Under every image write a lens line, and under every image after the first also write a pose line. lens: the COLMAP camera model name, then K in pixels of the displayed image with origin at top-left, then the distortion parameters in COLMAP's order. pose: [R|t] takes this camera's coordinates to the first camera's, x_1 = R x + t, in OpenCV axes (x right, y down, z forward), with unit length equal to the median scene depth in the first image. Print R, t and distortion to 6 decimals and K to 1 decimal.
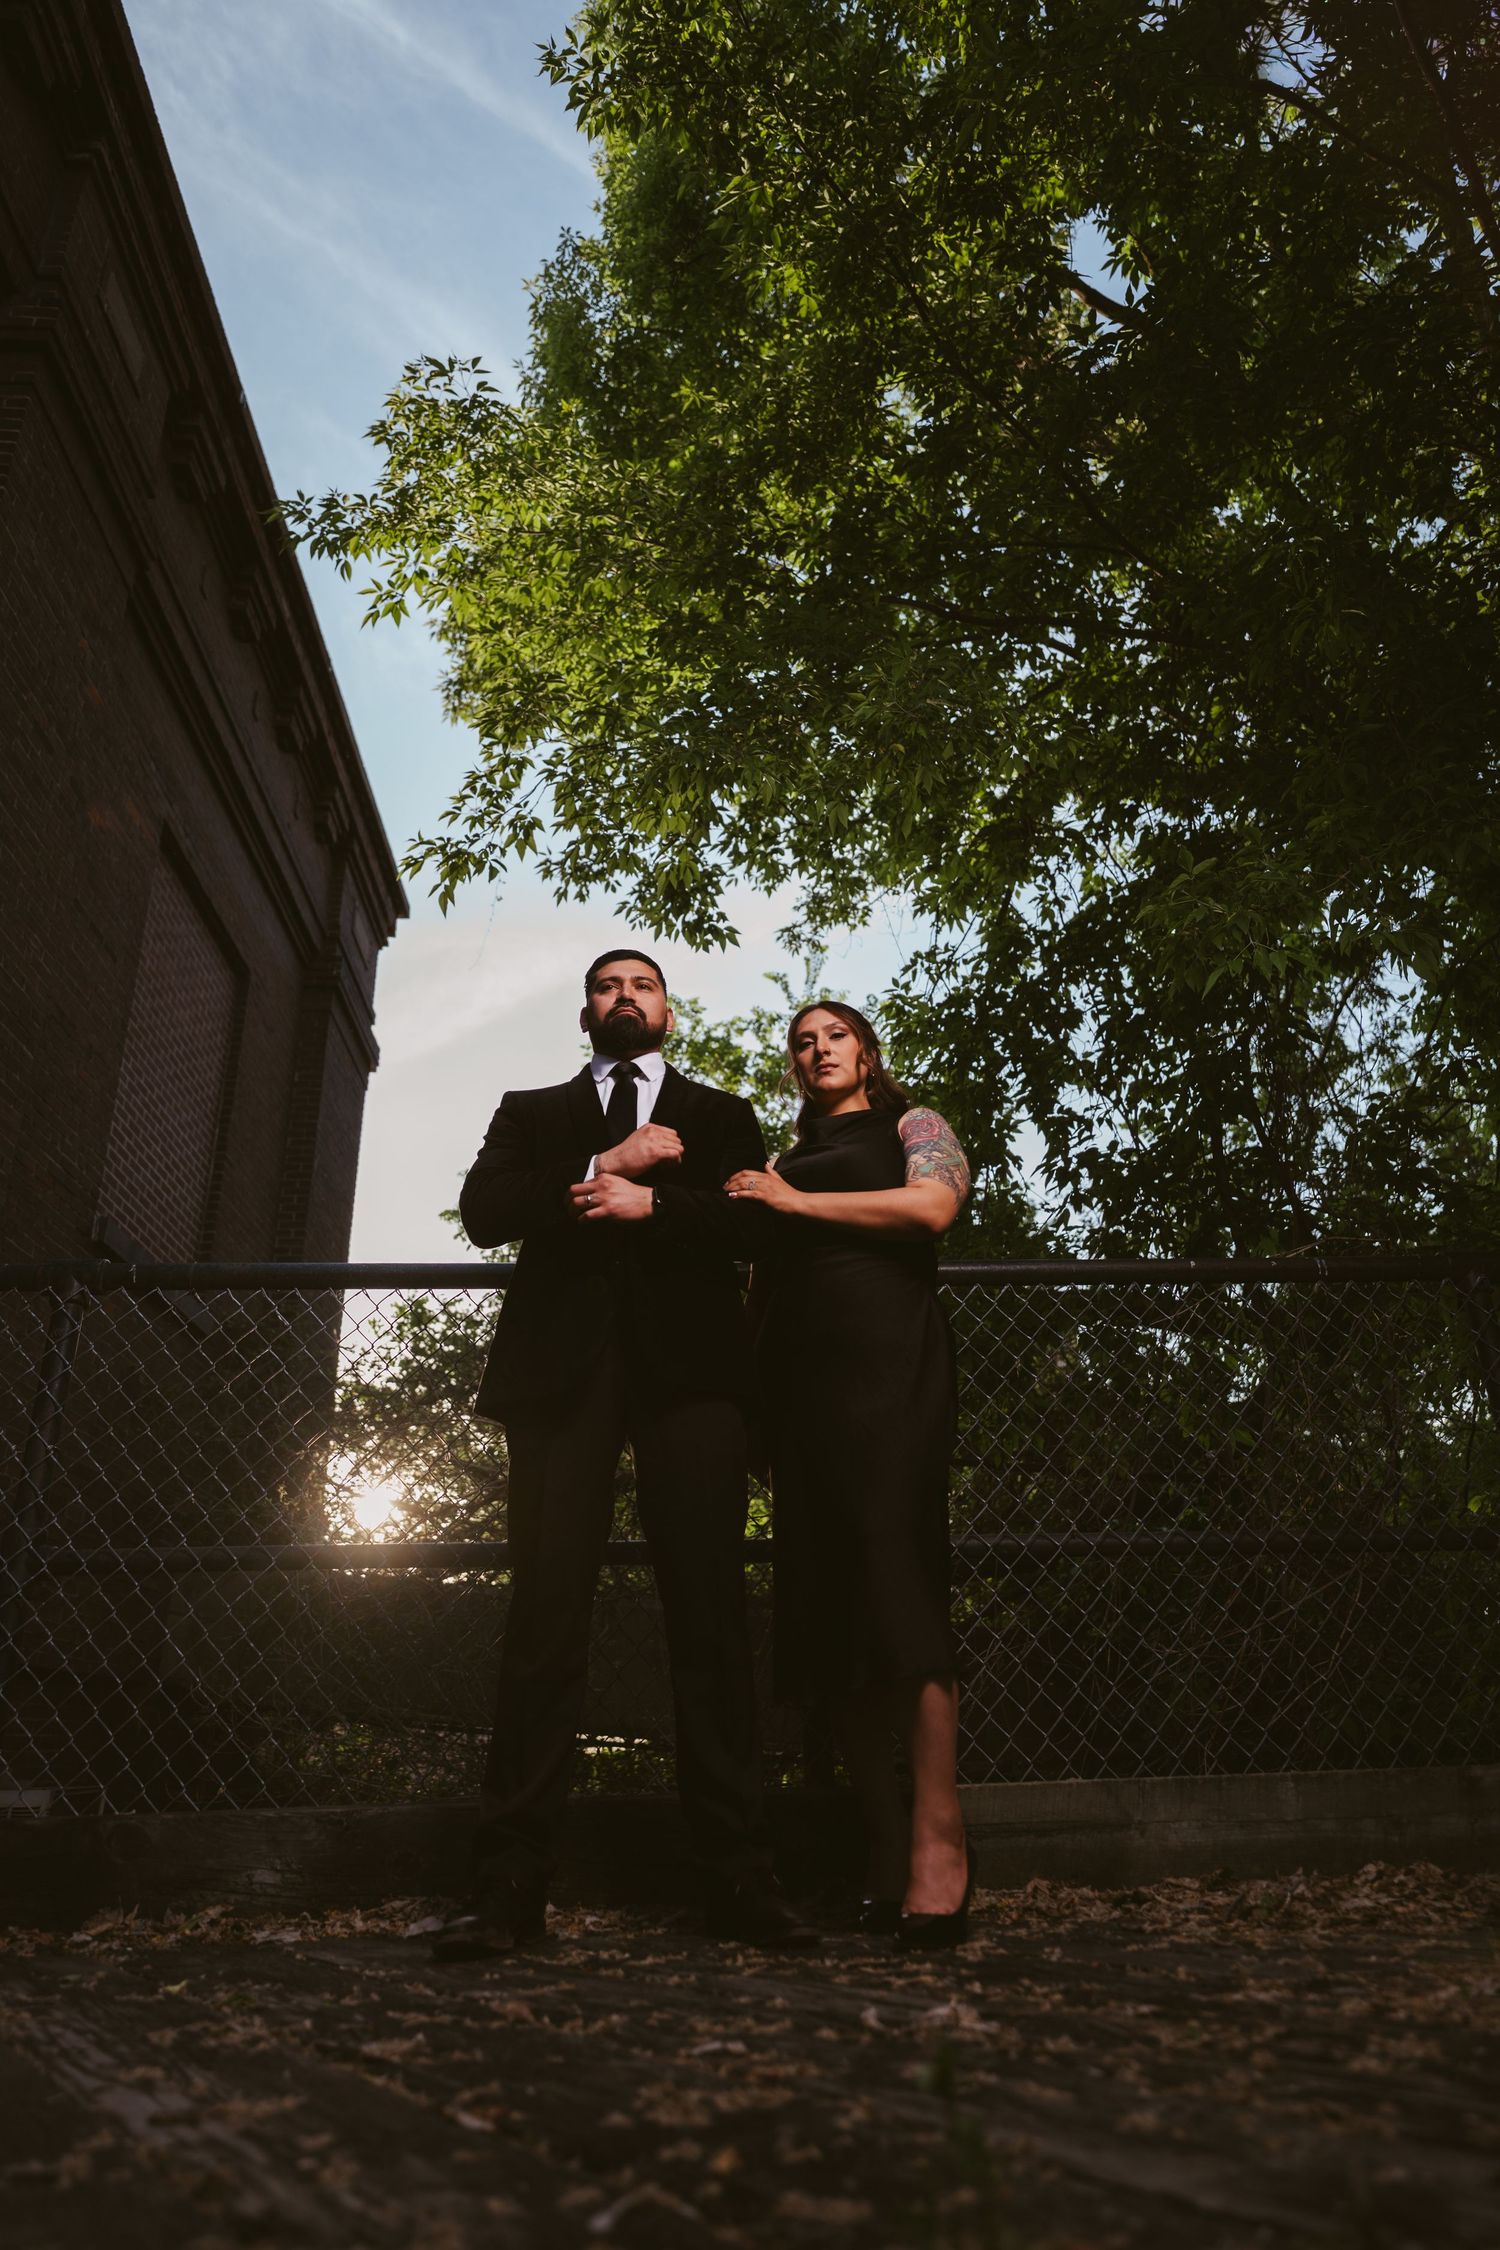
lens RADIAL K [[1369.5, 0, 755.3], [0, 1369.5, 1126.0], [0, 0, 1]] dist [0.046782, -0.032962]
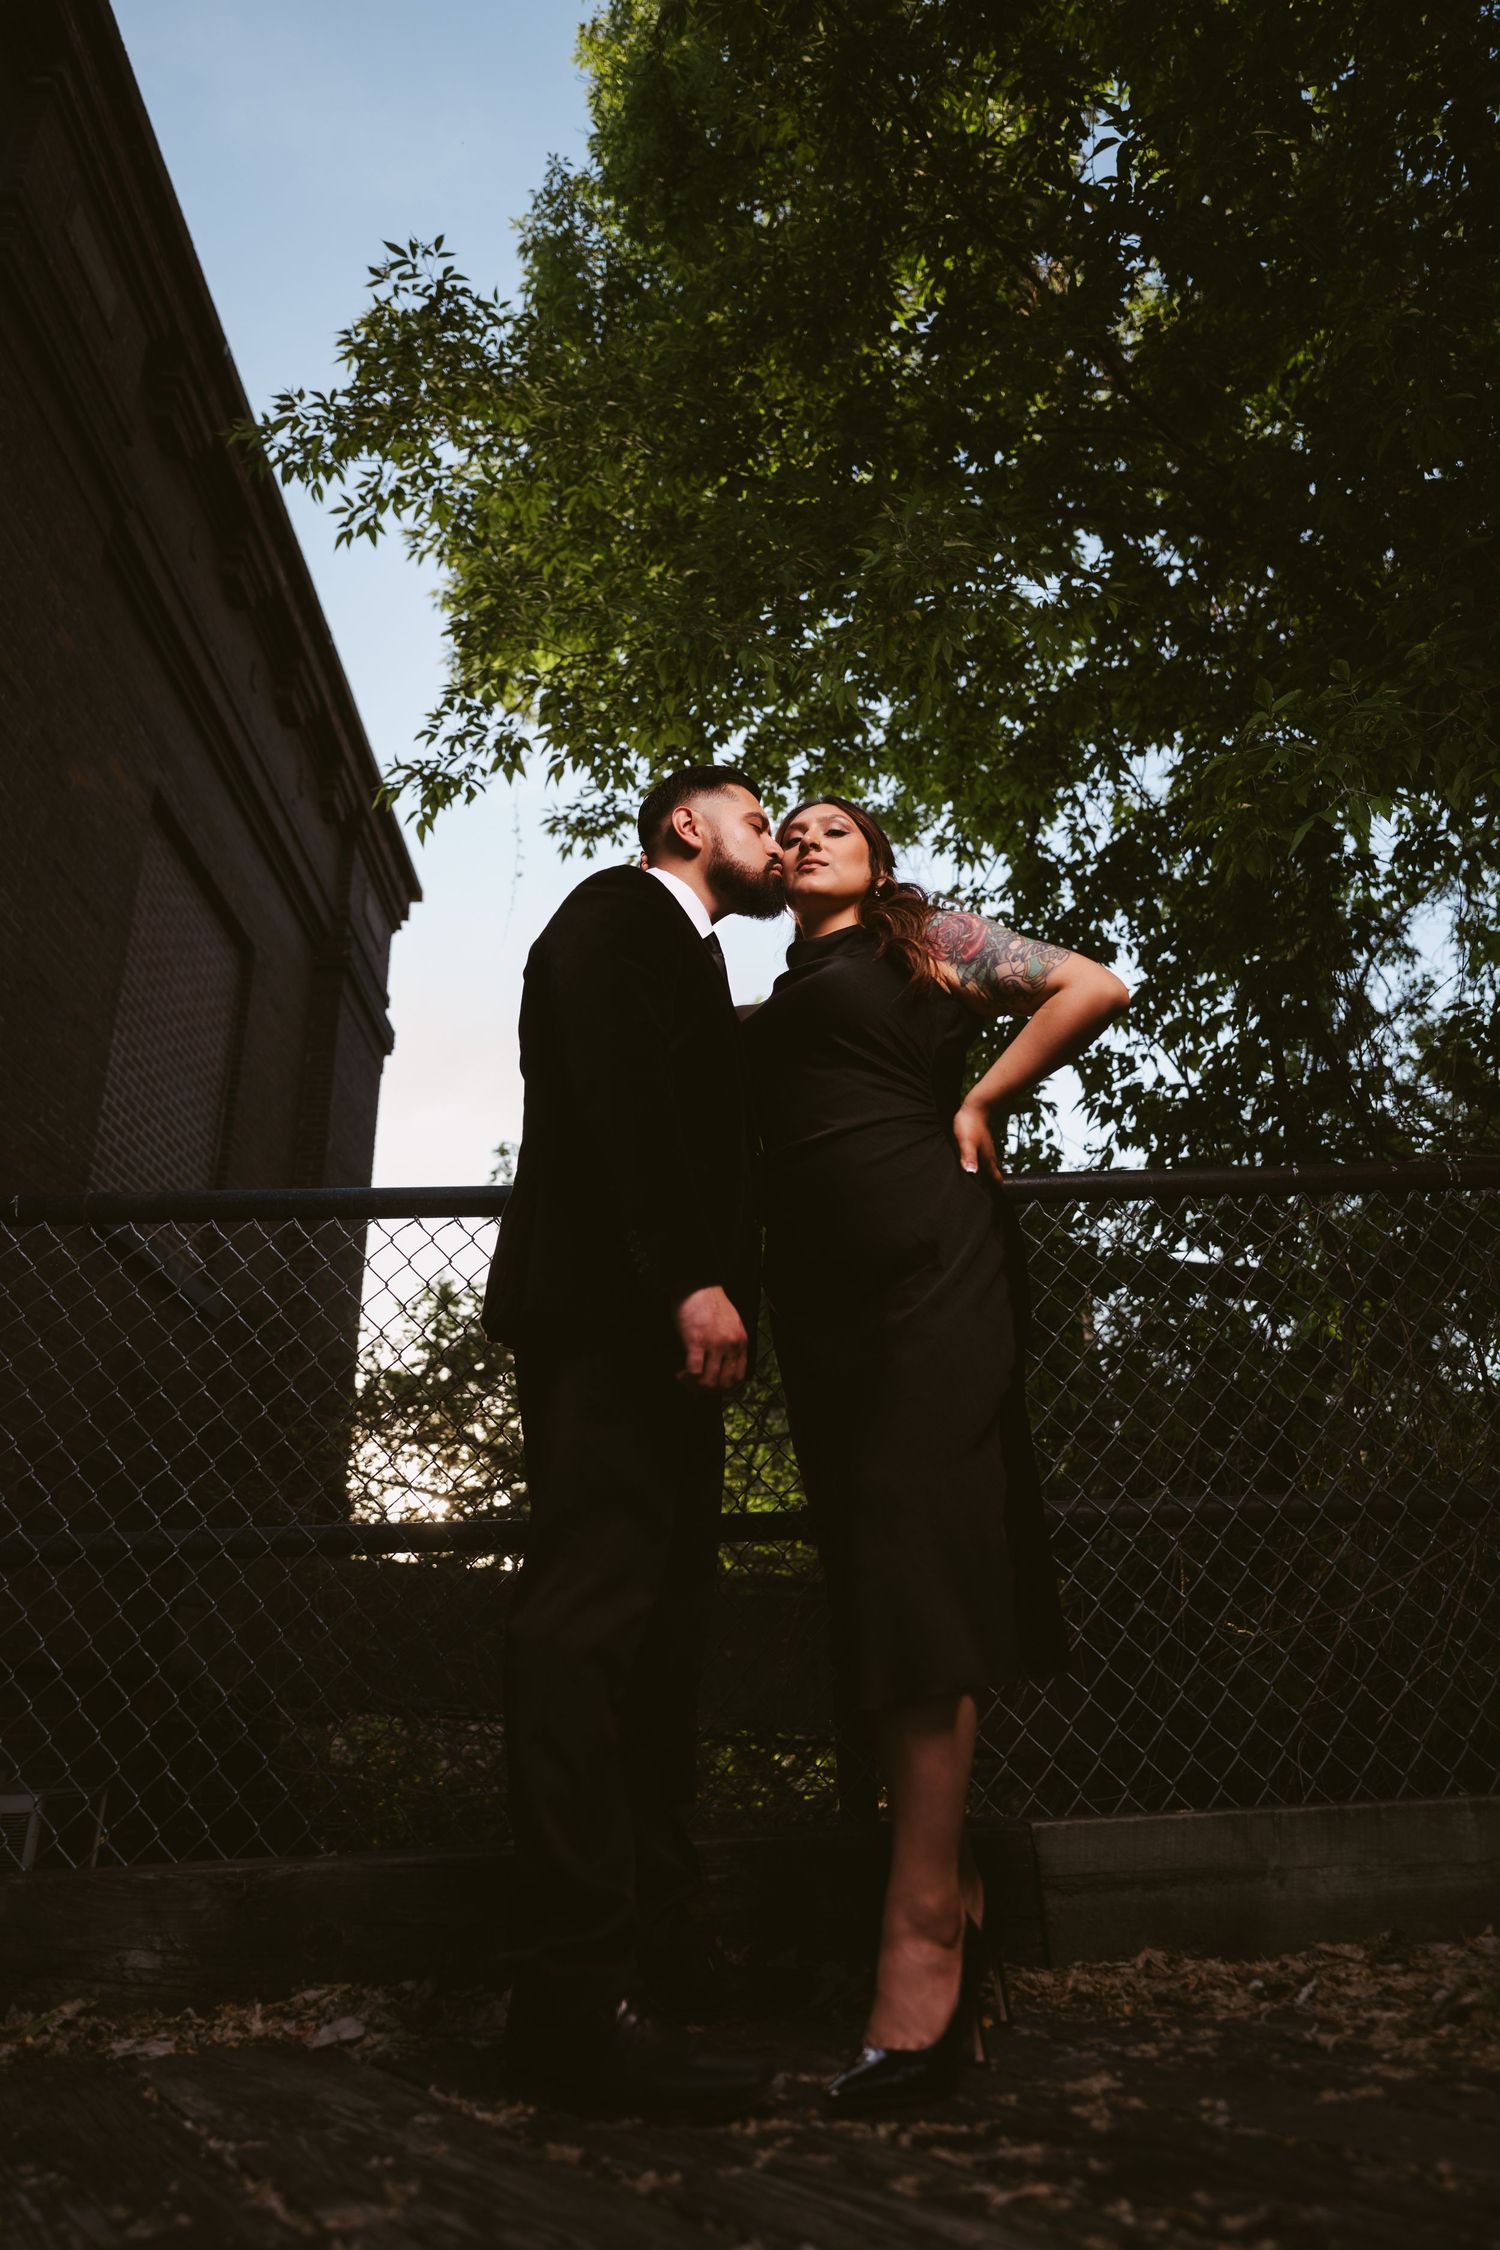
lens RADIAL K [[1305.0, 0, 753.9], [0, 1305.0, 1124.7], [0, 0, 1]] dist [0.045202, -0.031991]
pose [[0.999571, -0.023076, -0.018011, 0.004534], [0.023056, 0.999733, -0.001346, 0.039691], [0.018037, 0.000930, 0.999837, 0.123408]]
